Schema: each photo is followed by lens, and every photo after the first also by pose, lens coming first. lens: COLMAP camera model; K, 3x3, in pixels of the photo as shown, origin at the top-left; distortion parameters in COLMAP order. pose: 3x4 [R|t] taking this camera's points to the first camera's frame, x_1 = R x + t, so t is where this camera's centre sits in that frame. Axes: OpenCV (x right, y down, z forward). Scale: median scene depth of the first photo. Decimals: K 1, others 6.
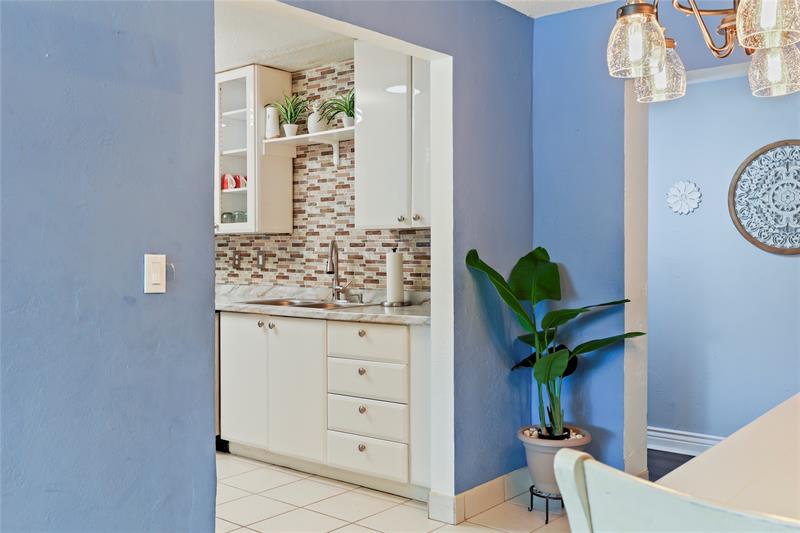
lens RADIAL K [[782.3, 0, 404.0], [0, 782.3, 266.3], [0, 0, 1]] dist [0.002093, 0.000000]
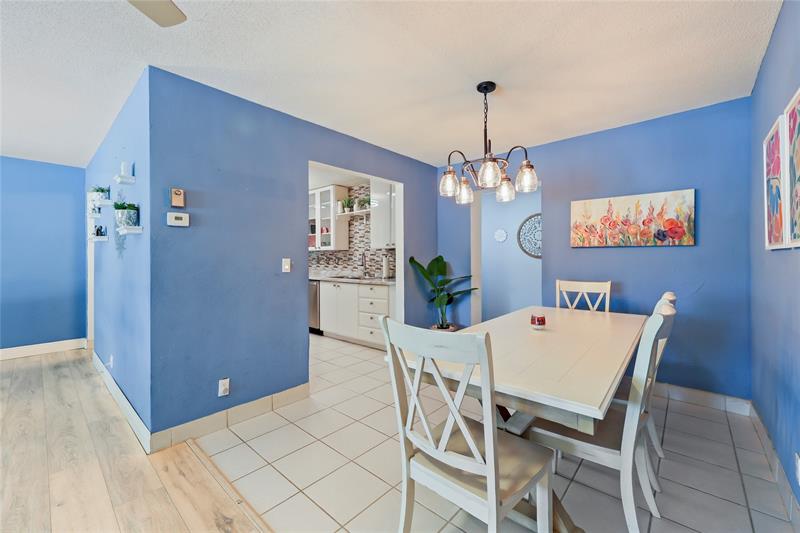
lens RADIAL K [[328.5, 0, 397.2], [0, 328.5, 262.3], [0, 0, 1]] dist [0.002050, 0.000330]
pose [[0.999499, -0.001615, -0.031616, 0.055392], [0.001522, 0.999994, -0.002973, 0.000803], [0.031621, 0.002924, 0.999496, -0.077688]]
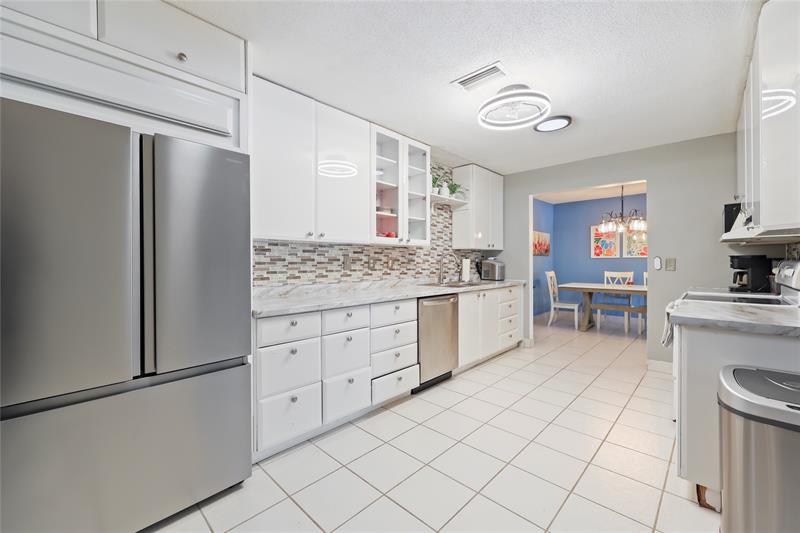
lens RADIAL K [[328.5, 0, 398.2], [0, 328.5, 261.0], [0, 0, 1]] dist [0.002050, 0.000330]
pose [[0.056753, -0.003020, 0.998384, -0.953366], [0.013245, 0.999910, 0.002271, -0.015926], [-0.998300, 0.013095, 0.056788, 1.090384]]
